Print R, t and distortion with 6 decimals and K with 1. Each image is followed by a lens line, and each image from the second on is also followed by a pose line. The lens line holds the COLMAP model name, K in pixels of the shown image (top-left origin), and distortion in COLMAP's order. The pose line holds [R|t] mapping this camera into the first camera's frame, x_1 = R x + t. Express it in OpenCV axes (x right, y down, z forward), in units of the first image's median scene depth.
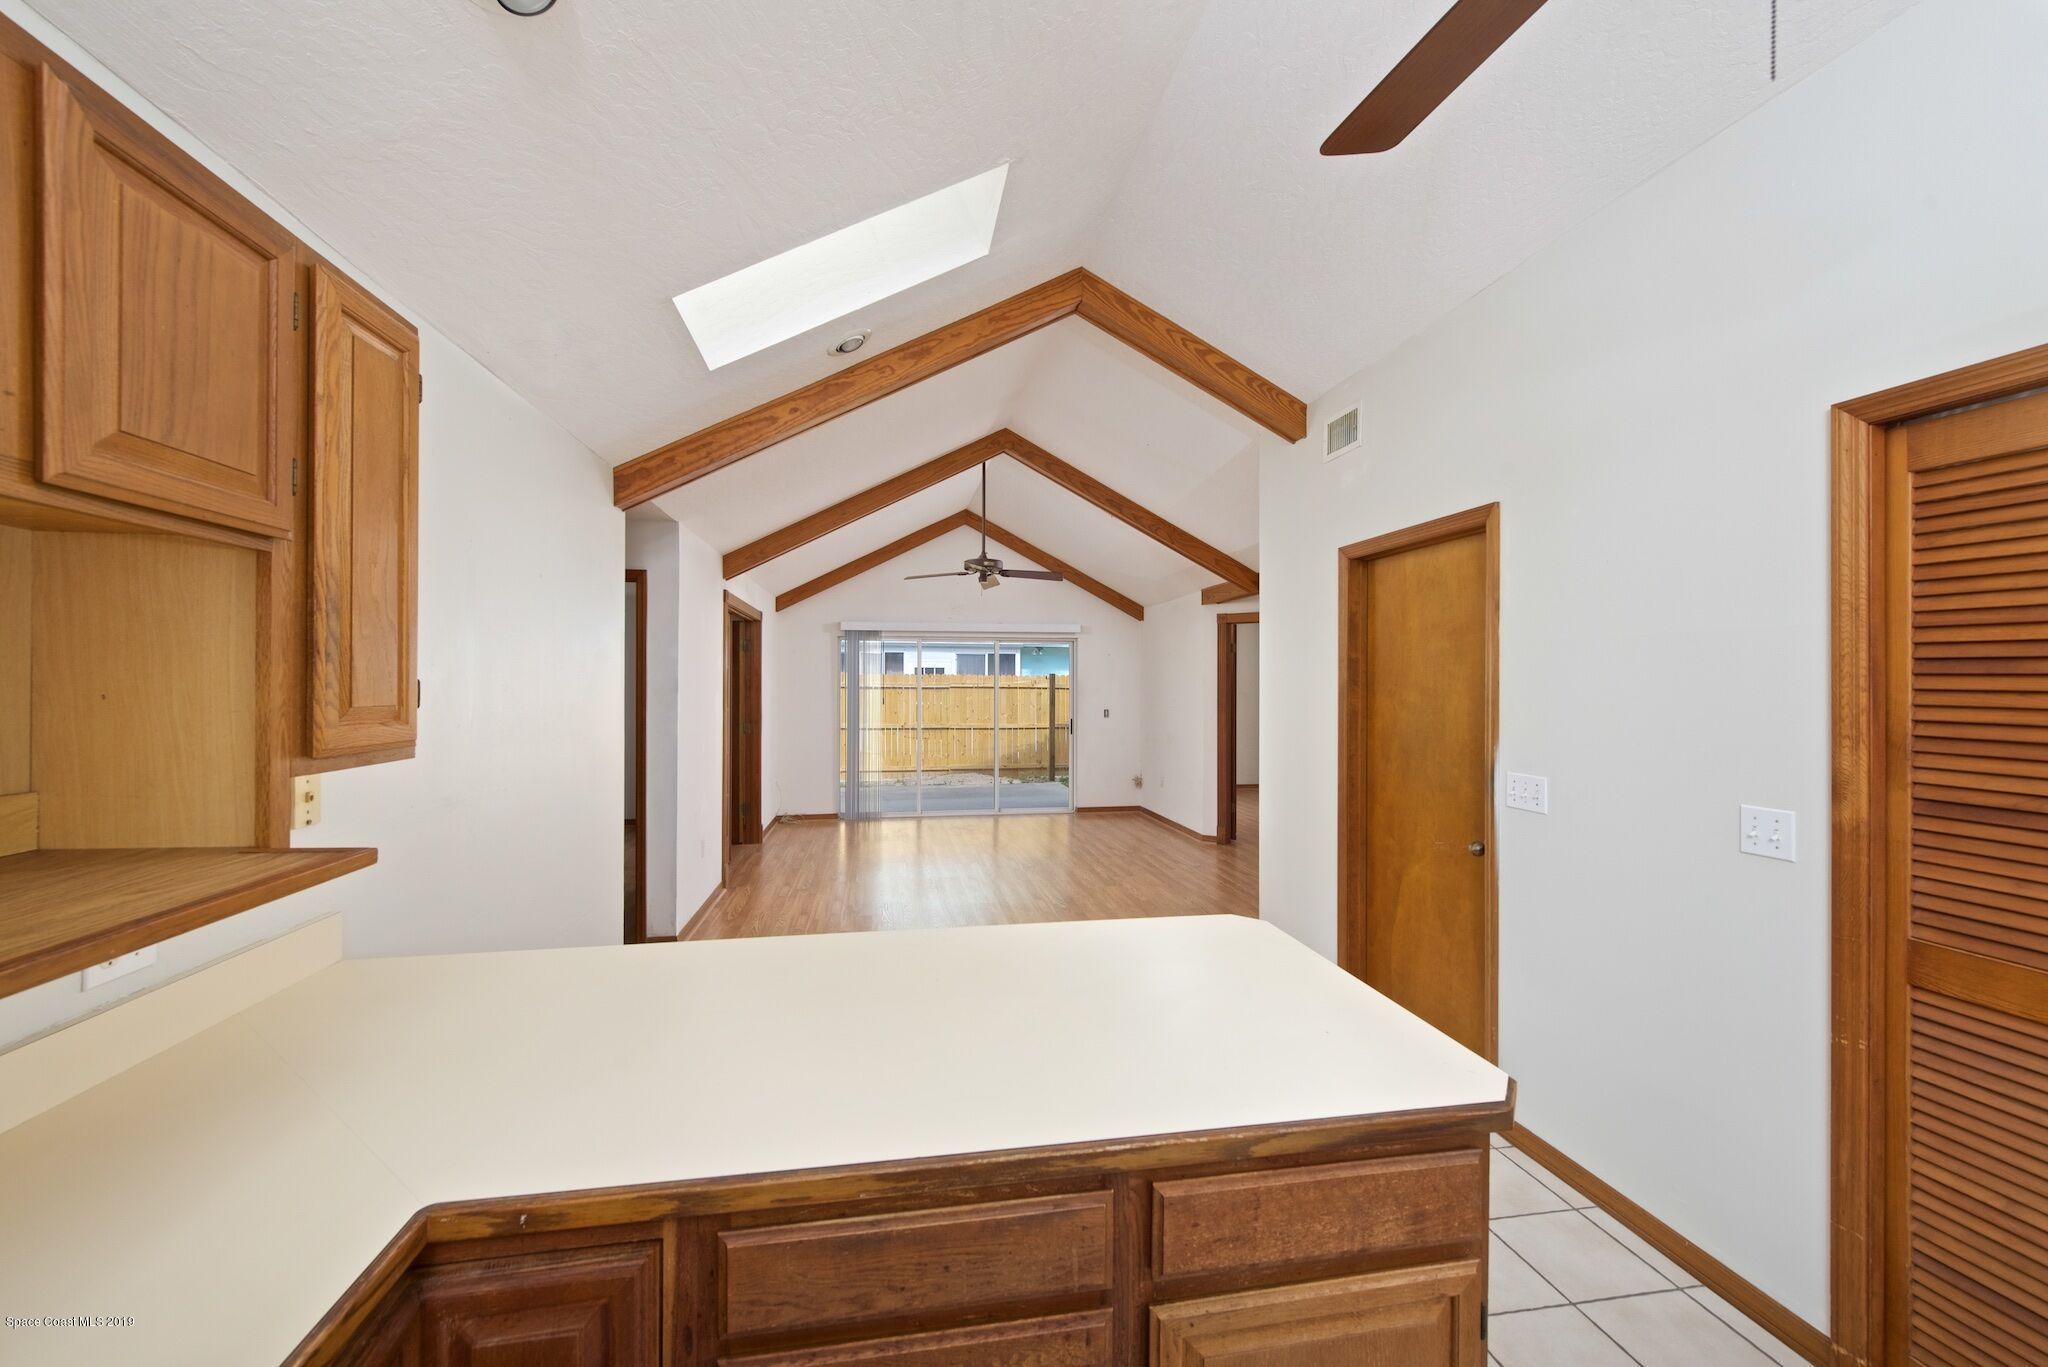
lens RADIAL K [[809.8, 0, 1017.6], [0, 809.8, 677.3], [0, 0, 1]] dist [0.005215, -0.000286]
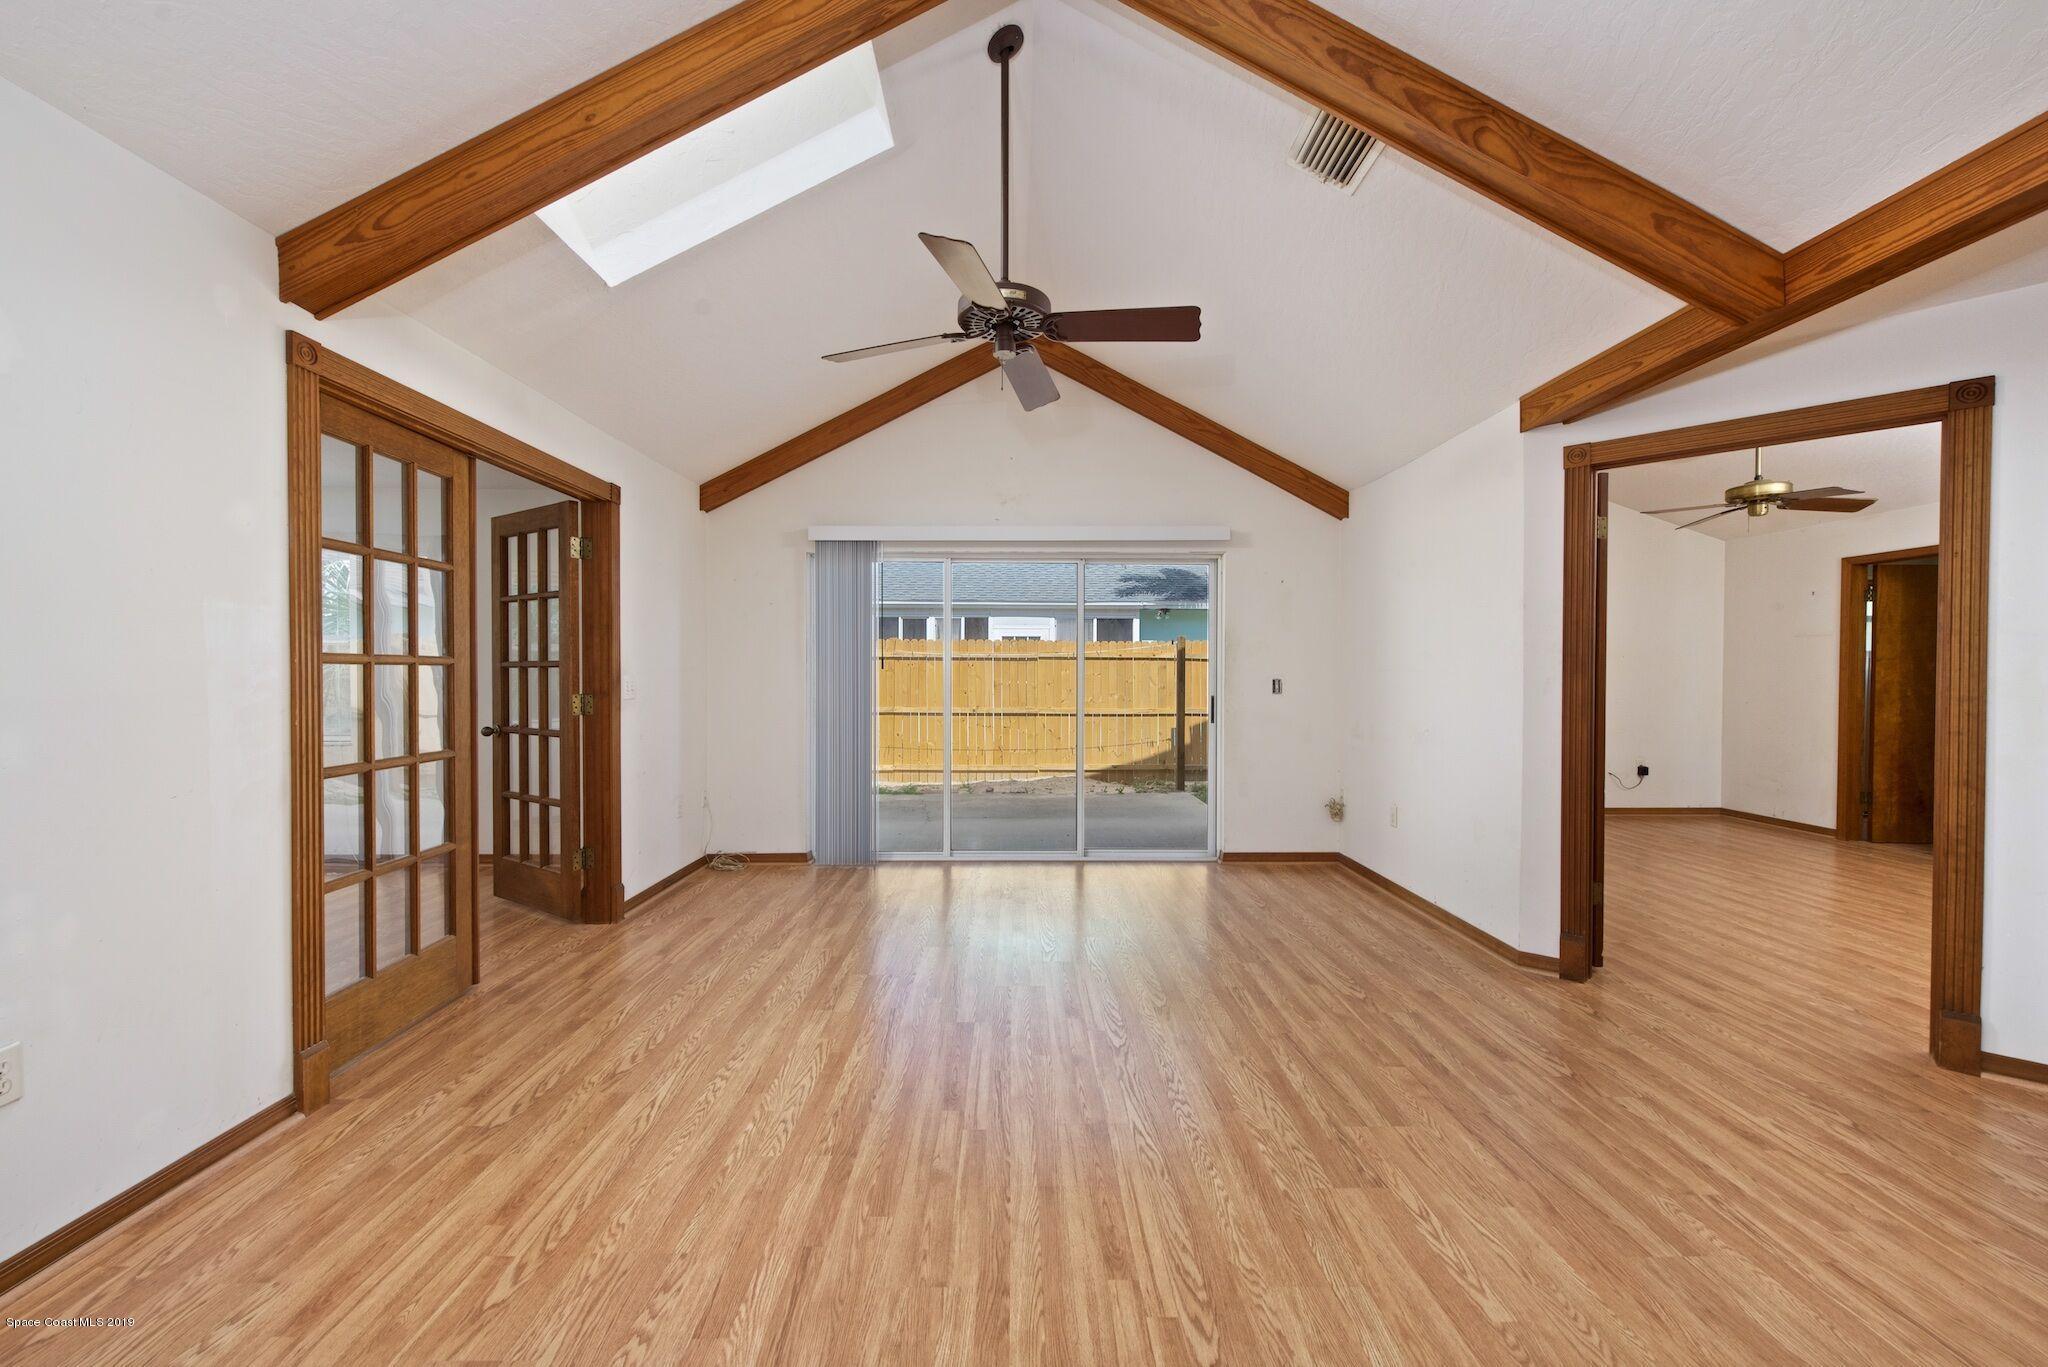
lens RADIAL K [[809.8, 0, 1017.6], [0, 809.8, 677.3], [0, 0, 1]] dist [0.005215, -0.000286]
pose [[0.987156, 0.000521, -0.159761, 0.020836], [0.001487, 0.999921, 0.012450, 0.029050], [0.159755, -0.012527, 0.987077, 0.392695]]
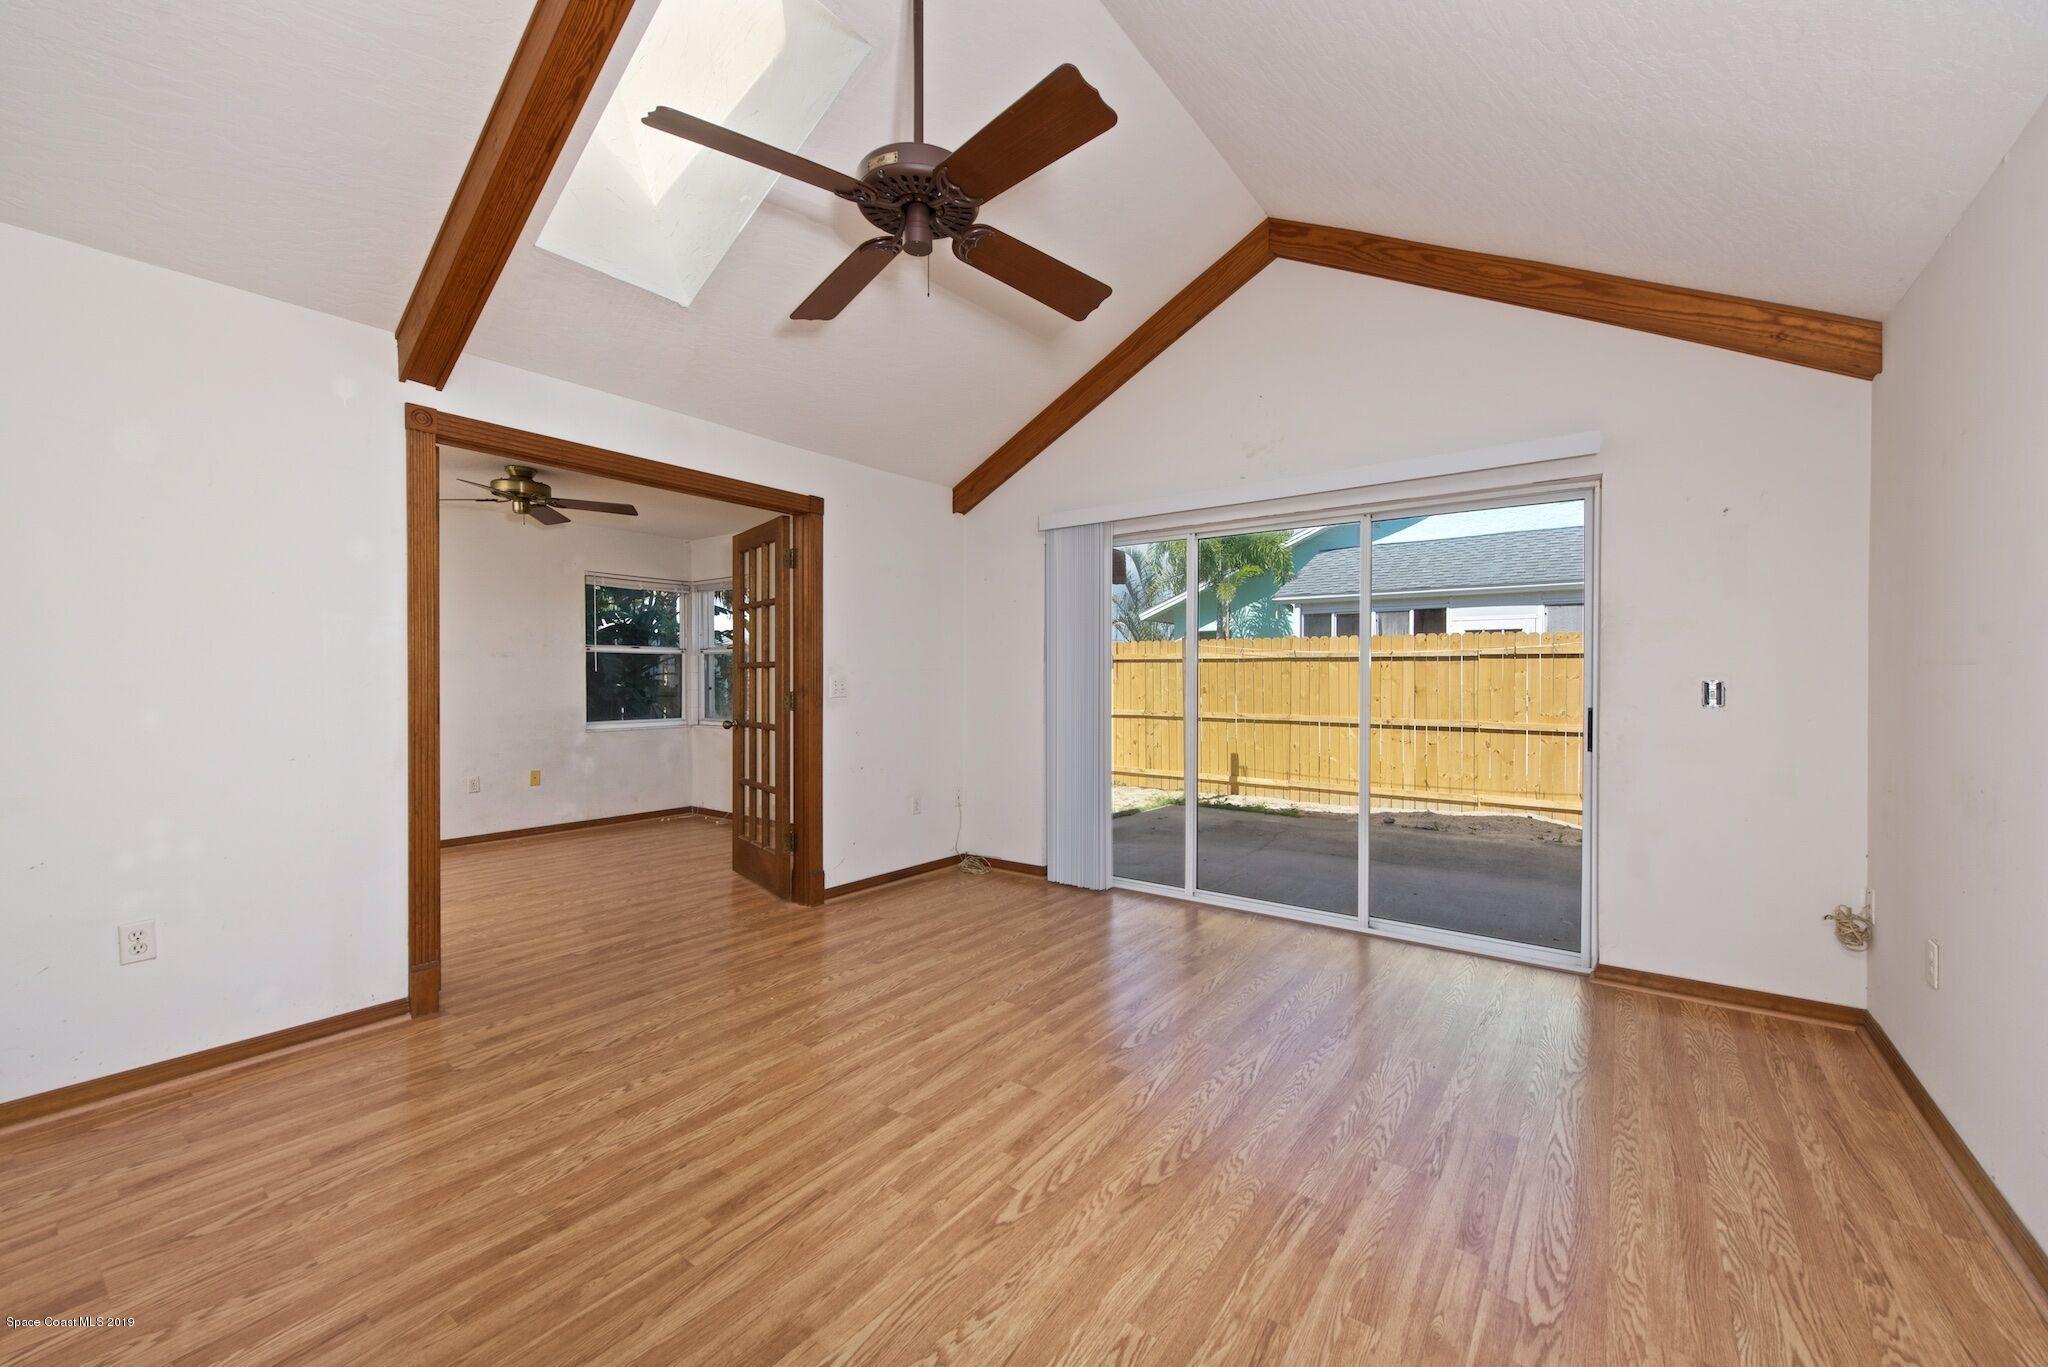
lens RADIAL K [[809.8, 0, 1017.6], [0, 809.8, 677.3], [0, 0, 1]] dist [0.005215, -0.000286]
pose [[0.687056, -0.001384, -0.726604, 0.145250], [0.004334, 0.999988, 0.002194, 0.033774], [0.726592, -0.004656, 0.687053, 0.542656]]
